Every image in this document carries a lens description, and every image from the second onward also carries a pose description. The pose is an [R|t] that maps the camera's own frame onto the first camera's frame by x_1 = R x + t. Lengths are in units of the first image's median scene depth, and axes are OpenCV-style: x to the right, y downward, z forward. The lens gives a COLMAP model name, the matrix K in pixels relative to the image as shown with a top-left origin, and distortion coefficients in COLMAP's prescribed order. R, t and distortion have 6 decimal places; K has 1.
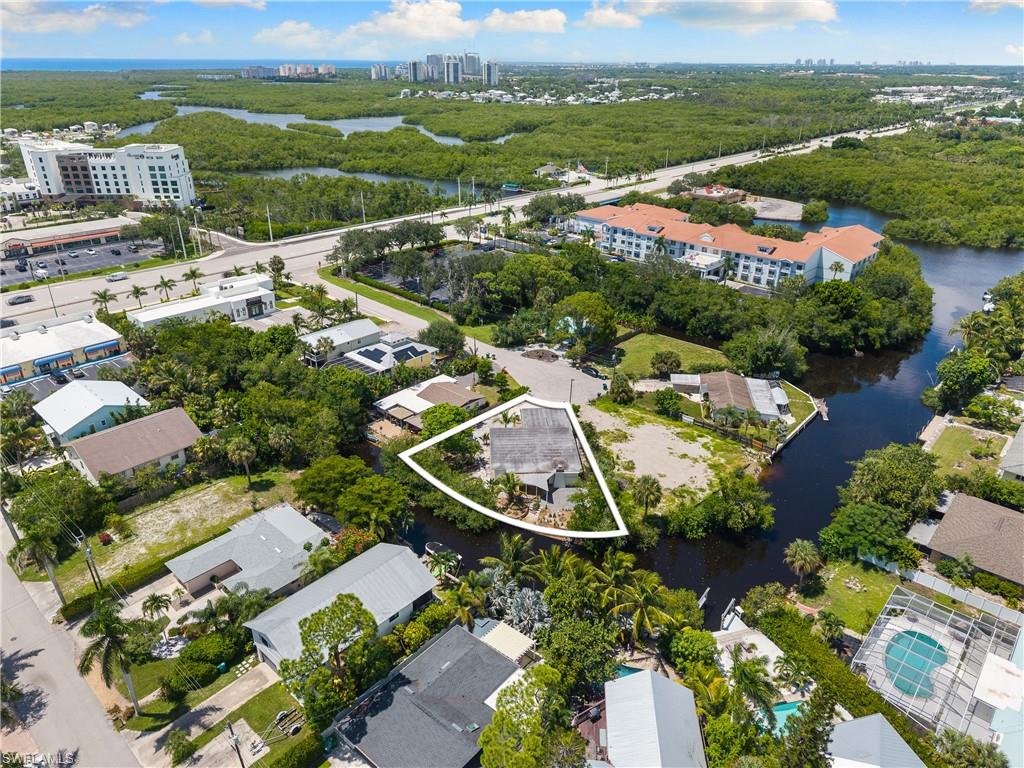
lens RADIAL K [[698.1, 0, 512.0], [0, 698.1, 384.0], [0, 0, 1]] dist [0.068906, -0.112953]
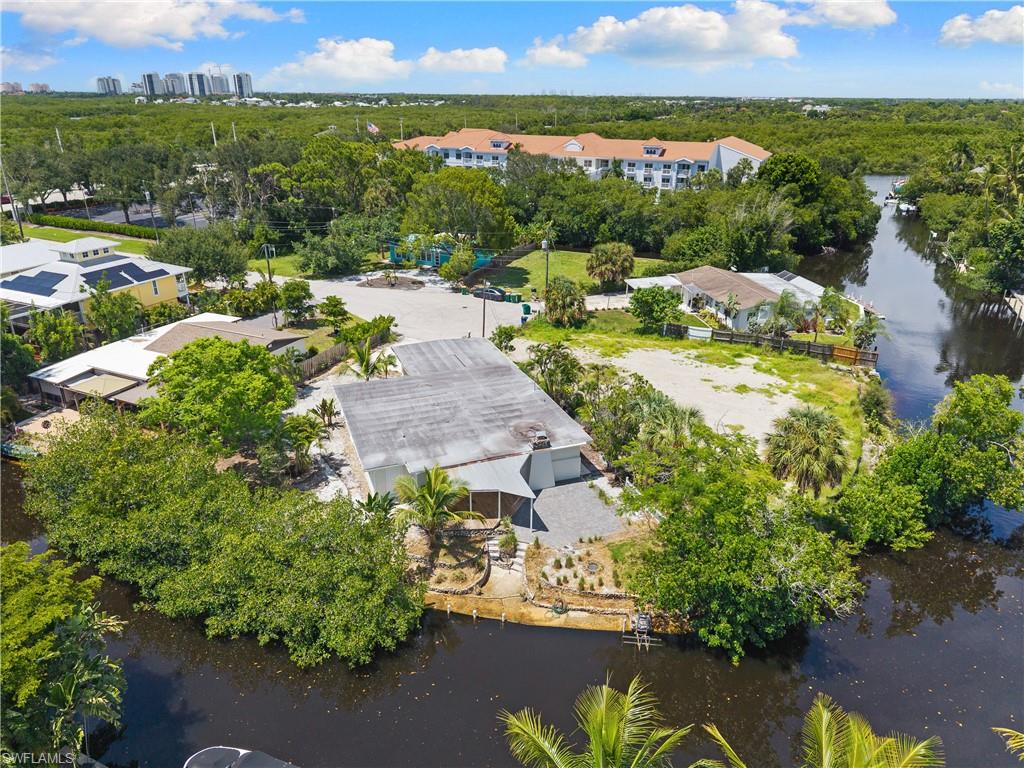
lens RADIAL K [[698.1, 0, 512.0], [0, 698.1, 384.0], [0, 0, 1]] dist [0.068906, -0.112953]
pose [[0.950950, -0.126515, 0.282291, -0.042731], [0.137916, 0.990225, -0.020804, 0.074778], [-0.276899, 0.058716, 0.959103, 0.487316]]
